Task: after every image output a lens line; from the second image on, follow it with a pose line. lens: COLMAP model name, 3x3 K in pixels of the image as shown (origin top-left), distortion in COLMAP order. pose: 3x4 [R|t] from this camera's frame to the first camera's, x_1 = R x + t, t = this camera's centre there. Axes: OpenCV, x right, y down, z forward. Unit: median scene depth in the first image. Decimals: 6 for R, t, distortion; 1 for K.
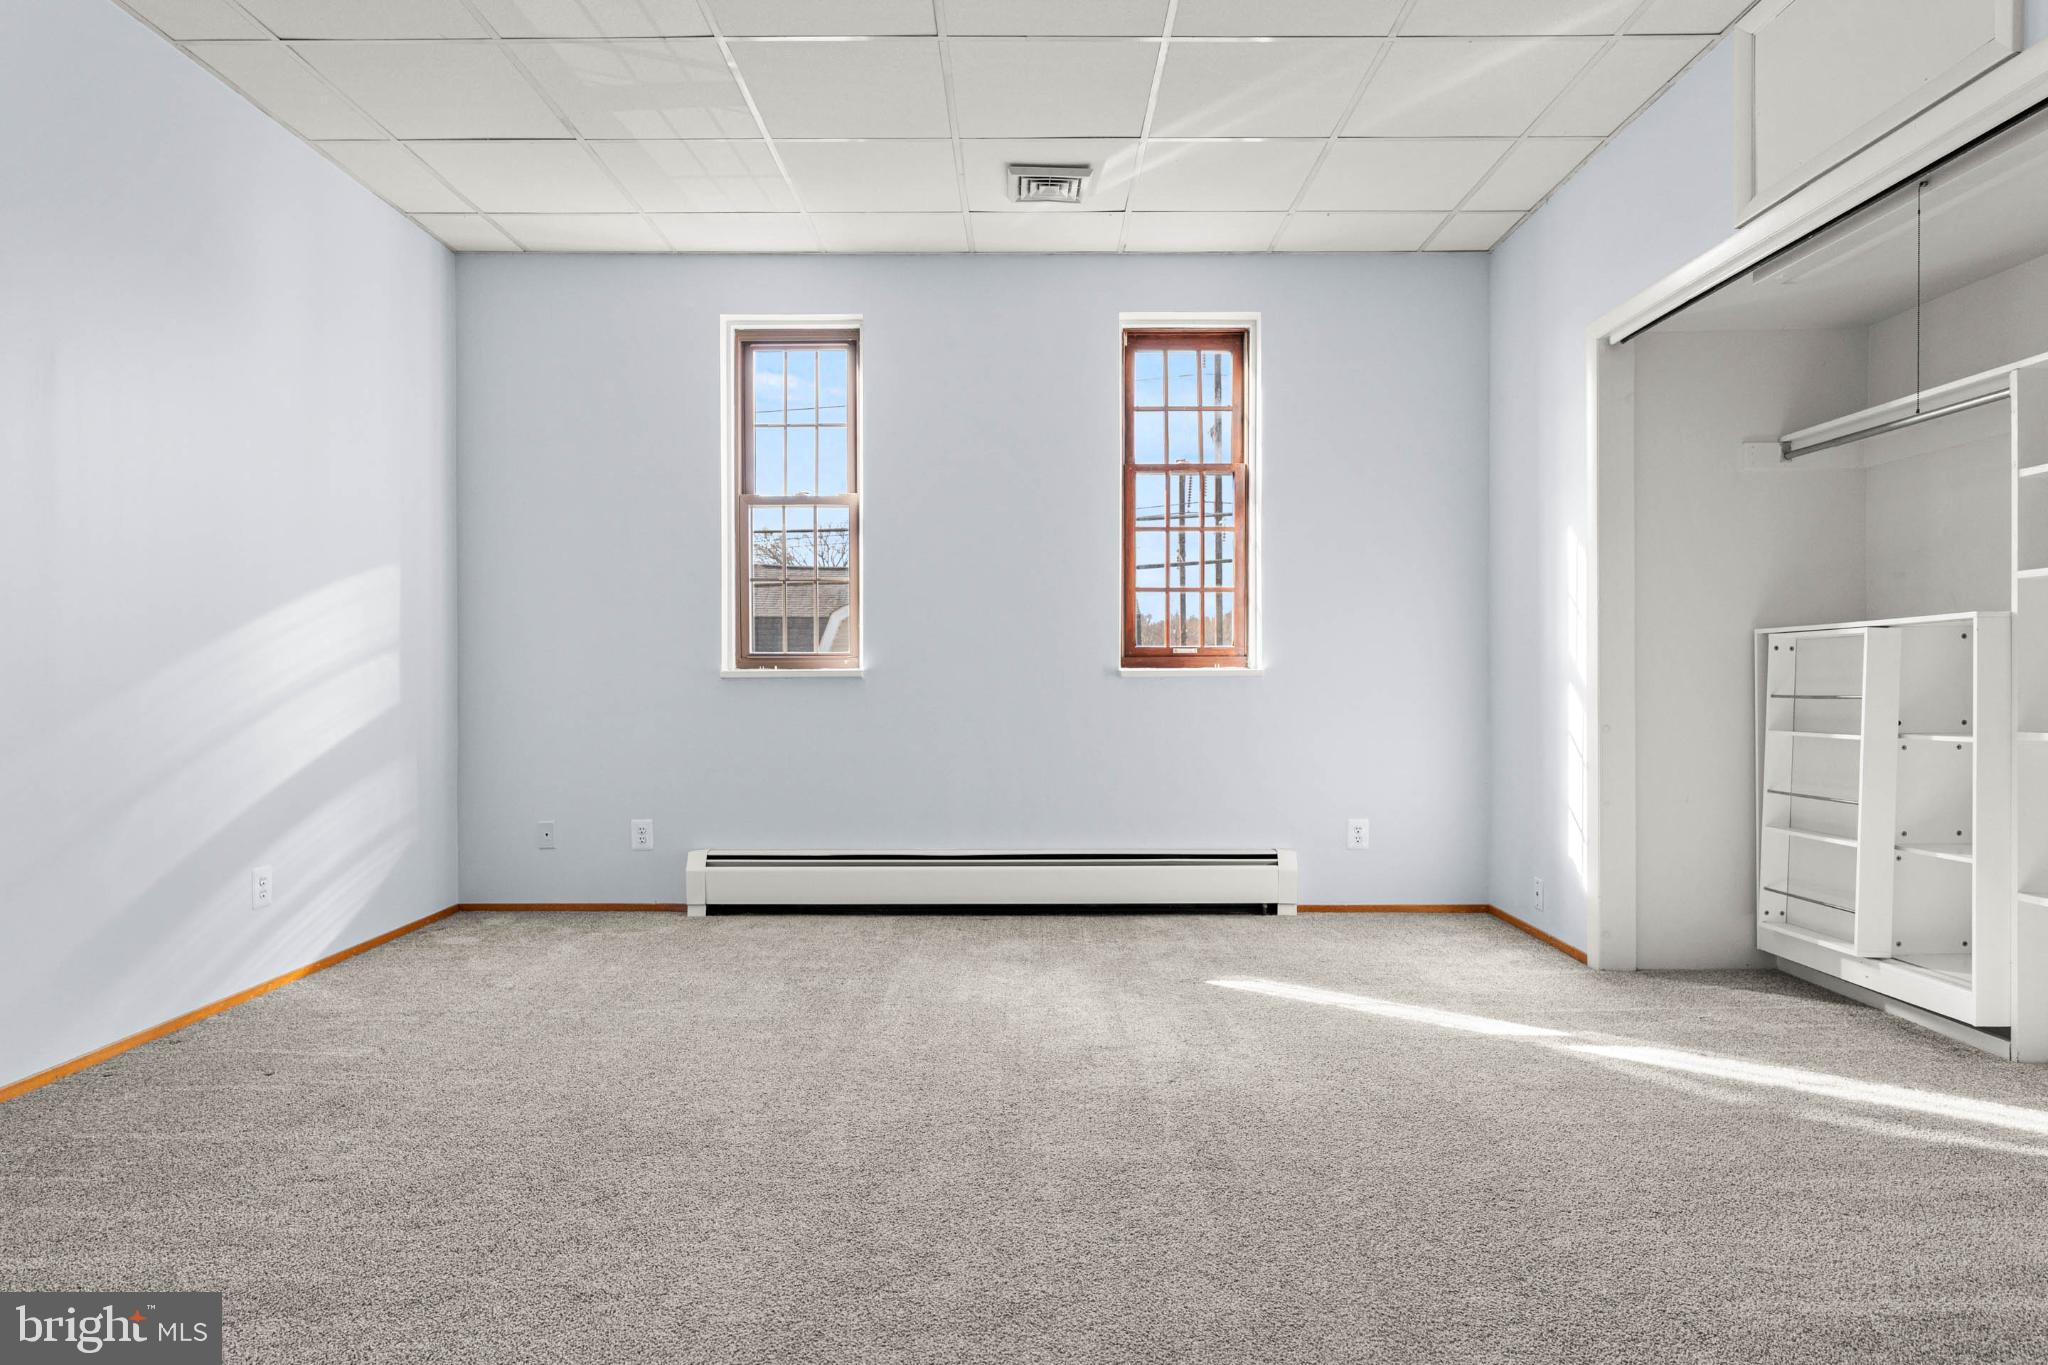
lens RADIAL K [[1181.2, 0, 1016.9], [0, 1181.2, 691.7], [0, 0, 1]] dist [-0.002748, -0.001319]
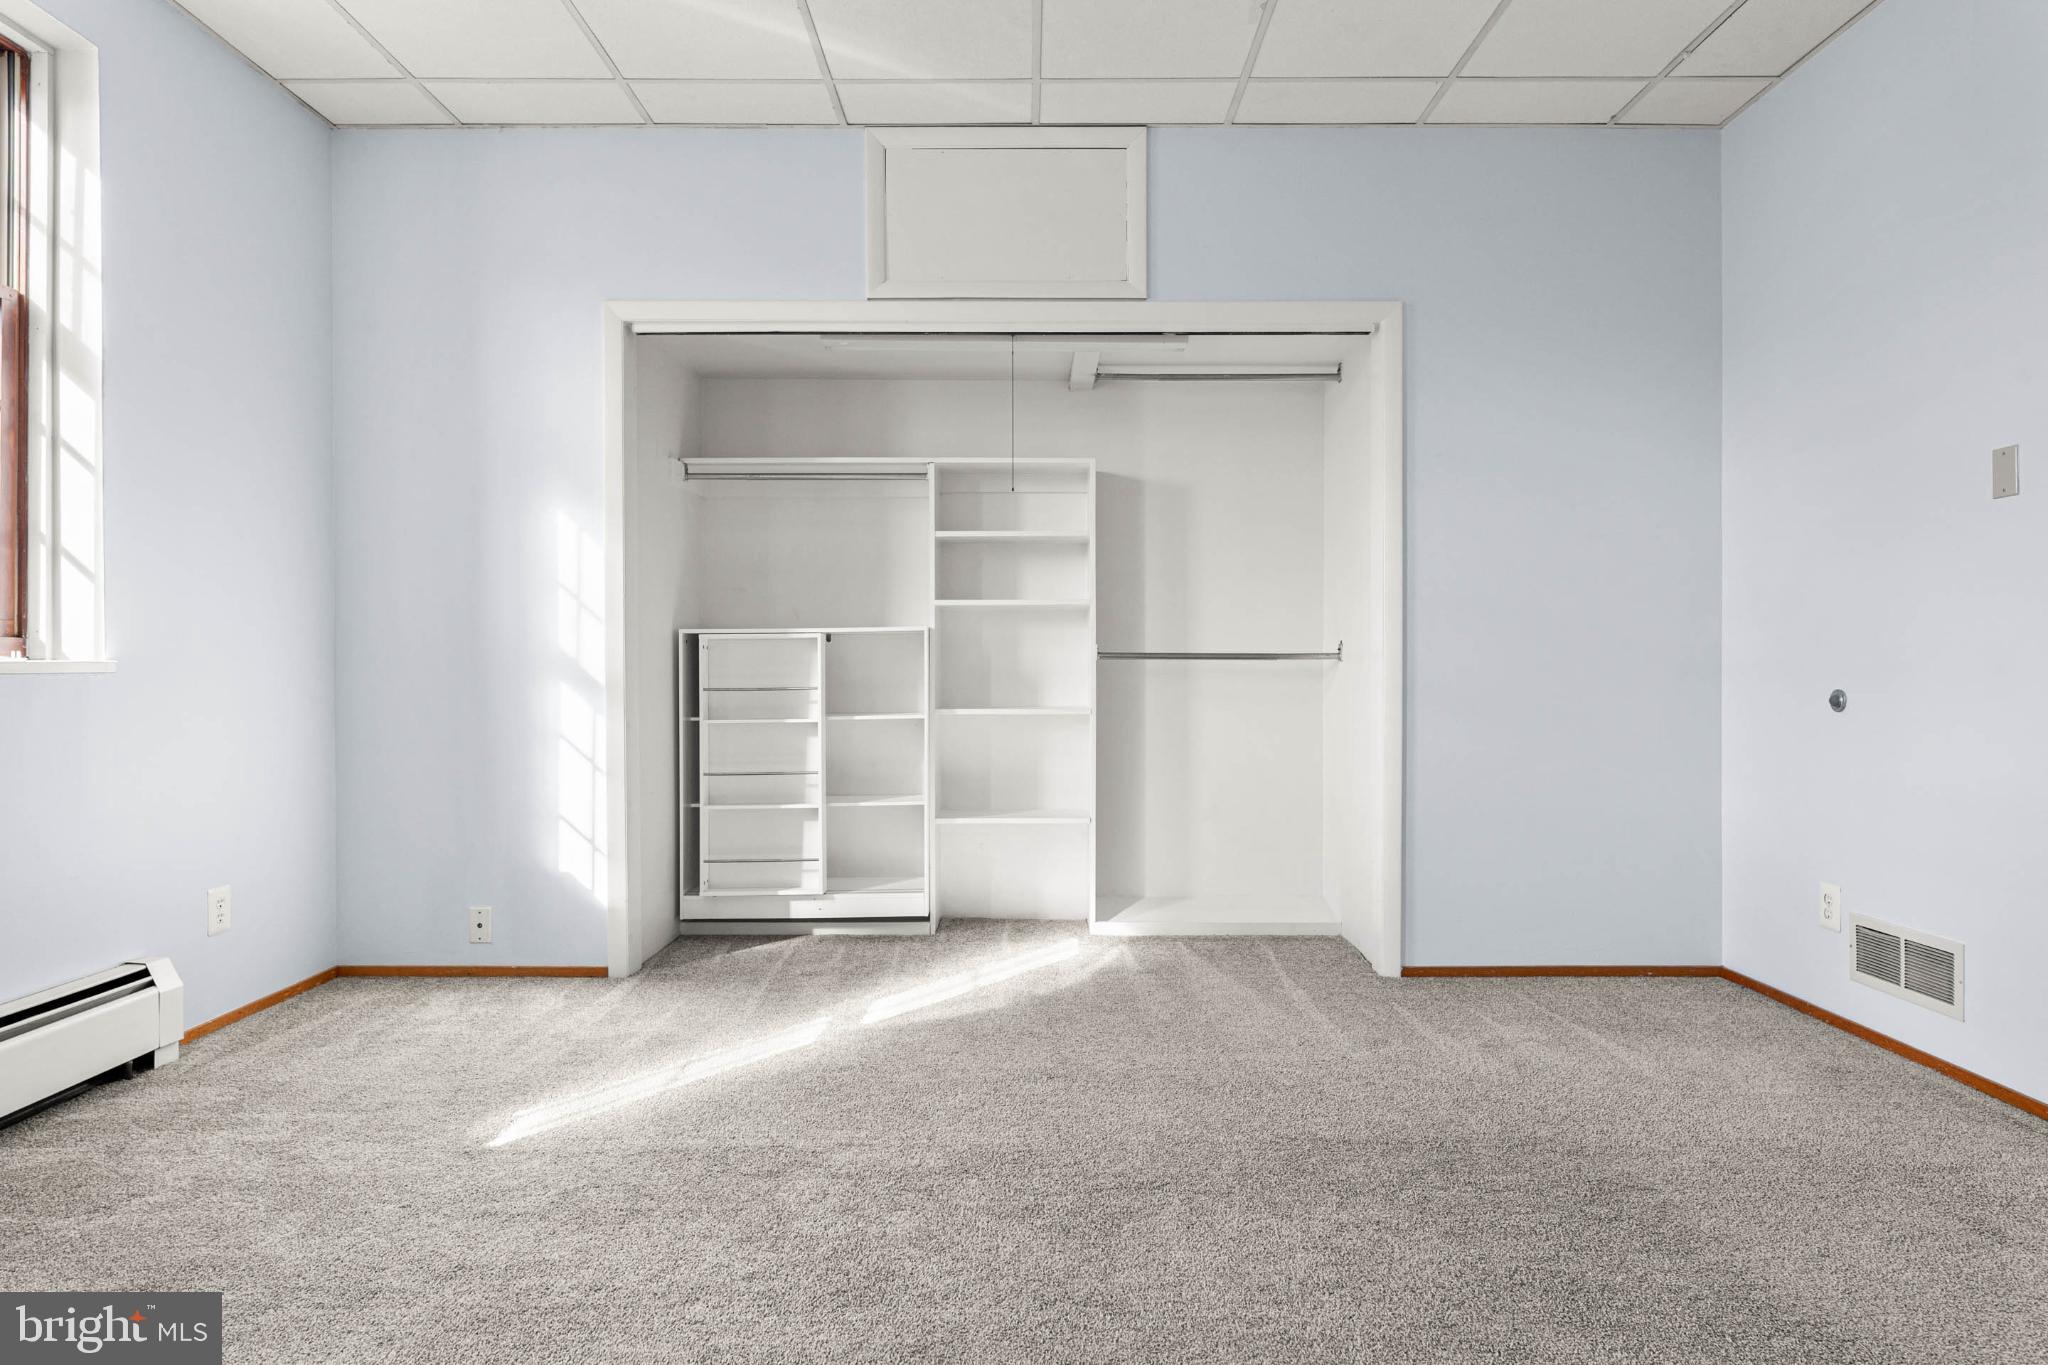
lens RADIAL K [[1181.2, 0, 1032.2], [0, 1181.2, 682.1], [0, 0, 1]] dist [-0.002748, -0.001319]
pose [[-0.013255, -0.011171, 0.999850, -0.345678], [0.015101, 0.999821, 0.011371, -0.008165], [-0.999798, 0.015249, -0.013083, 0.496073]]
